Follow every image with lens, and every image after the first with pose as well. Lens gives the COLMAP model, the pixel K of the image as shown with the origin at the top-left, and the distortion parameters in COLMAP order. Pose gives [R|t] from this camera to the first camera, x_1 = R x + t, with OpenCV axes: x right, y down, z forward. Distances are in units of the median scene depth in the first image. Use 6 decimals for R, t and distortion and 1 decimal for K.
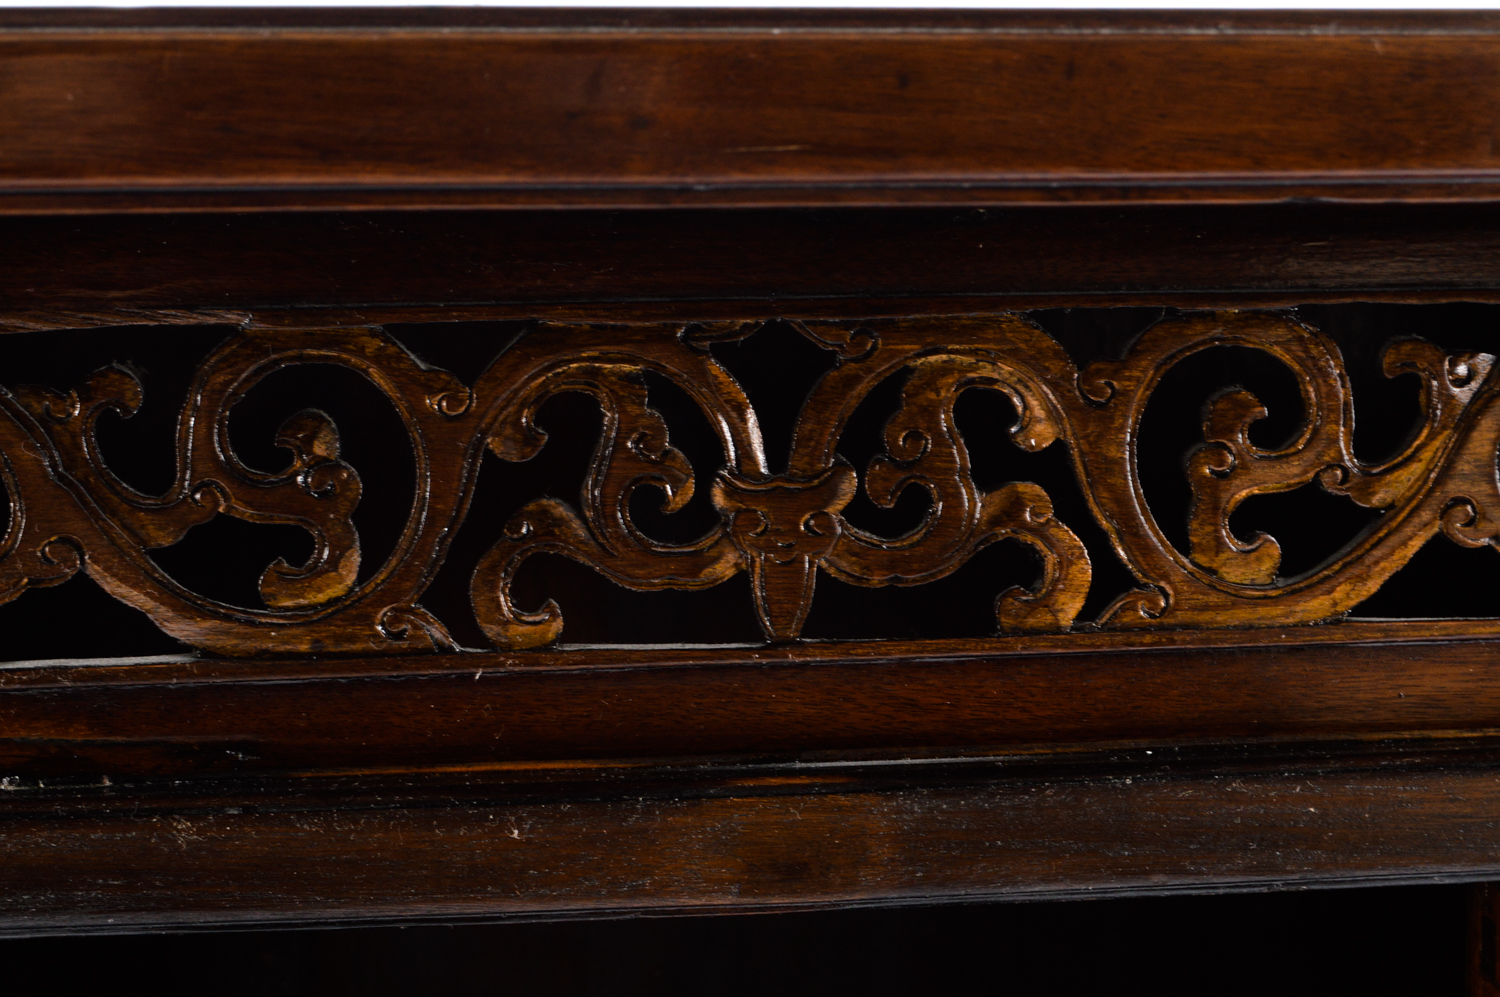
lens RADIAL K [[3426.5, 0, 752.6], [0, 3426.5, 498.0], [0, 0, 1]] dist [-0.016037, 0.000000]
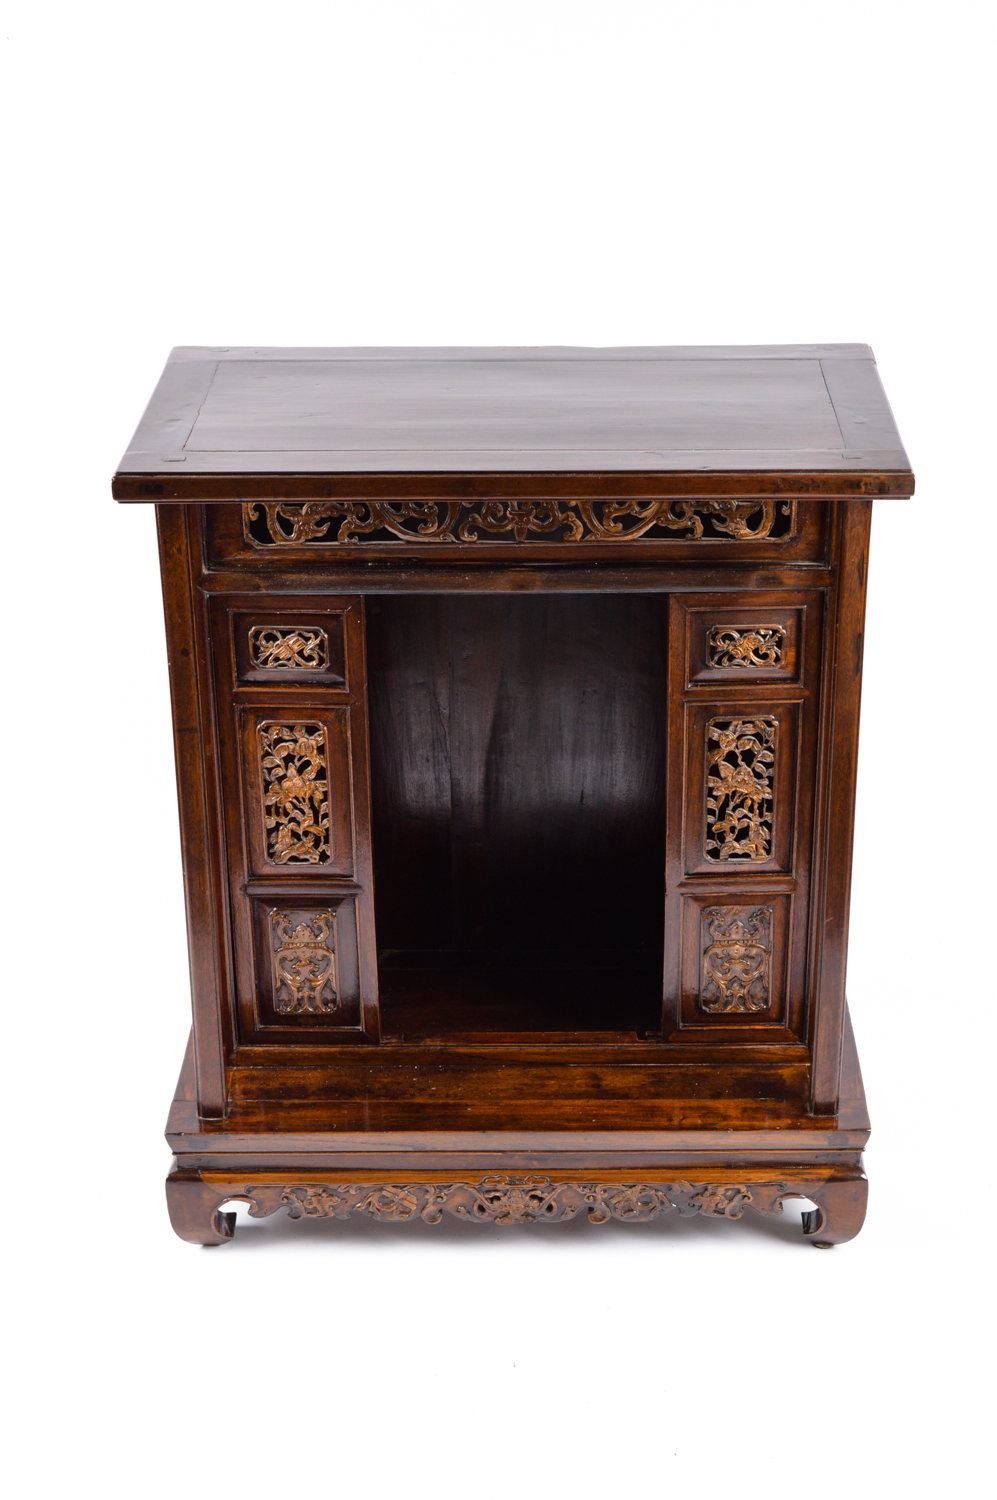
lens RADIAL K [[2563.2, 0, 506.9], [0, 2563.2, 745.6], [0, 0, 1]] dist [-0.017394, 0.000000]
pose [[0.990974, 0.054636, -0.122413, 0.468225], [-0.015184, 0.953043, 0.302455, -0.815212], [0.133189, -0.297866, 0.945271, -2.668240]]
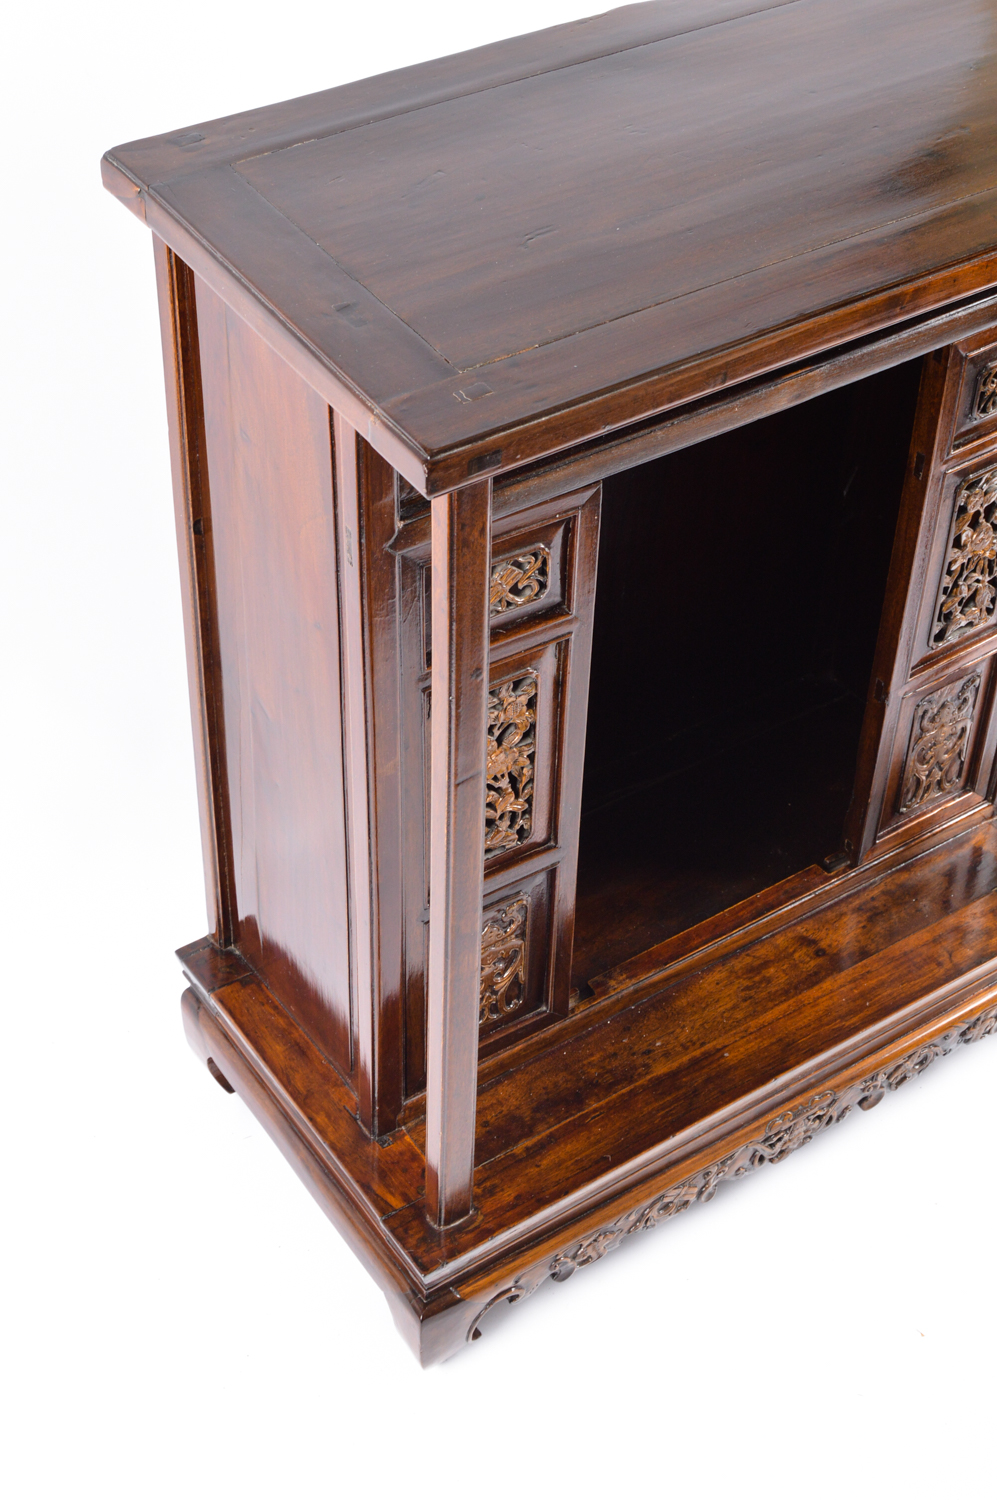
lens RADIAL K [[2348.6, 0, 497.1], [0, 2348.6, 743.7], [0, 0, 1]] dist [-0.039153, 0.000000]
pose [[0.887836, -0.288923, 0.358150, -1.206447], [0.038577, 0.822308, 0.567733, -0.957877], [-0.458540, -0.490237, 0.741221, -0.789104]]
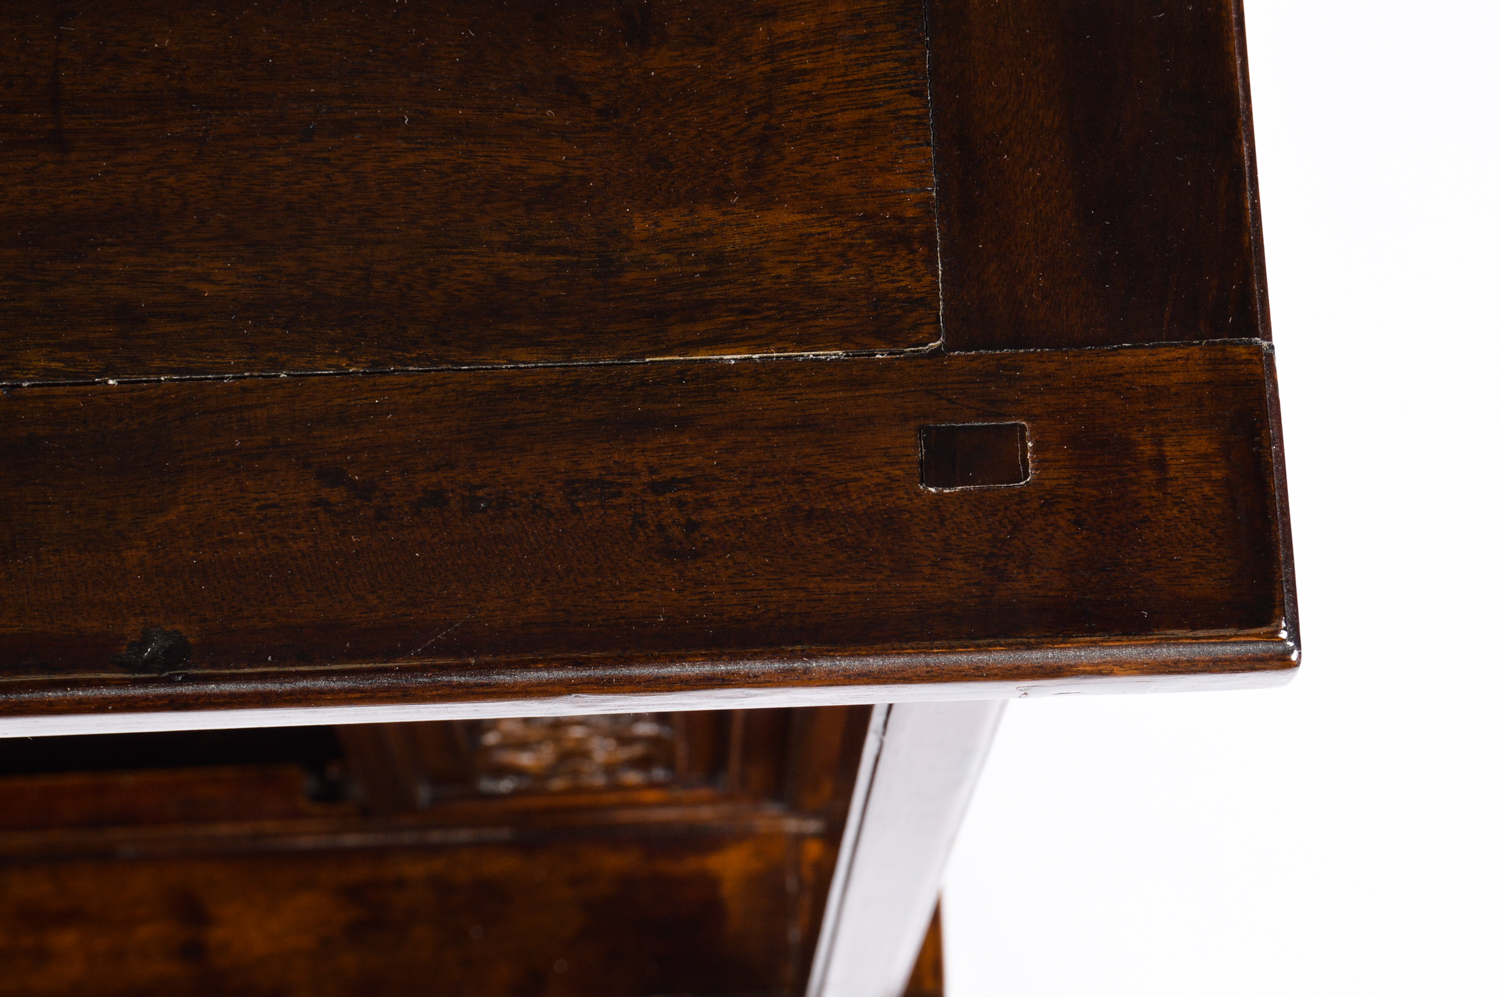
lens RADIAL K [[3426.5, 0, 749.7], [0, 3426.5, 497.3], [0, 0, 1]] dist [-0.016037, 0.000000]
pose [[0.996379, 0.082254, -0.021510, 0.471183], [-0.018035, 0.451725, 0.891975, -0.901855], [0.083085, -0.888357, 0.451573, 0.462593]]
